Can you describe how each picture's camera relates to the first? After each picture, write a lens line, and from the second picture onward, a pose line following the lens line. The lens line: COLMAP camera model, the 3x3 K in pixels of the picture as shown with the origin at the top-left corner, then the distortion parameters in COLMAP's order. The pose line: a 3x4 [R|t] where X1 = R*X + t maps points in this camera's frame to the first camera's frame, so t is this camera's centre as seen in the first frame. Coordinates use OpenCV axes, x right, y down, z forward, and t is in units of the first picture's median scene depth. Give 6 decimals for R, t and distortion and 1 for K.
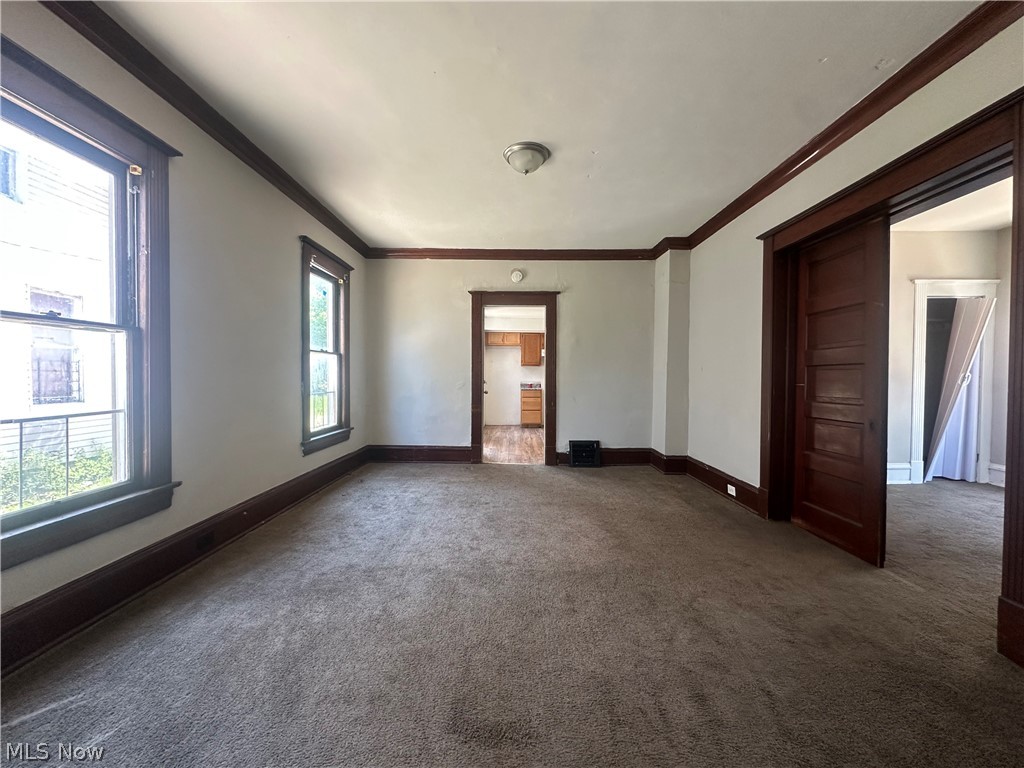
lens RADIAL K [[407.3, 0, 513.4], [0, 407.3, 386.6], [0, 0, 1]] dist [-0.002540, 0.000017]
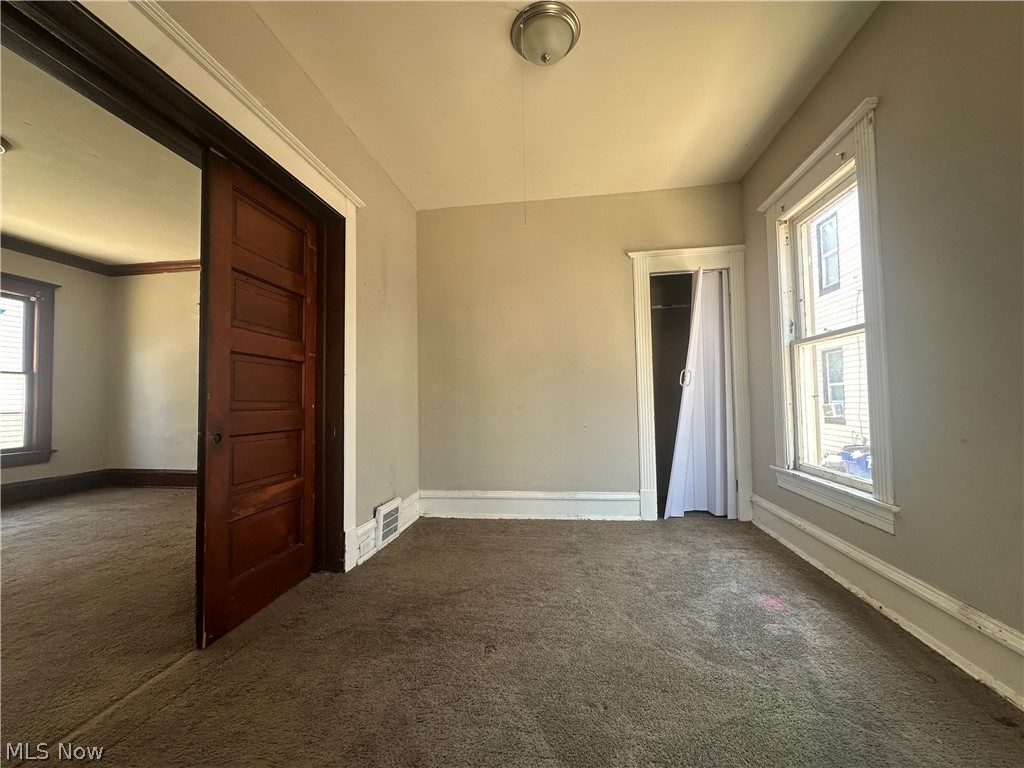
lens RADIAL K [[407.3, 0, 513.4], [0, 407.3, 386.6], [0, 0, 1]] dist [-0.002540, 0.000017]
pose [[0.990593, -0.028001, -0.133948, 0.853210], [0.019660, 0.997808, -0.063193, 0.035942], [0.135424, 0.059965, 0.988971, 0.212382]]
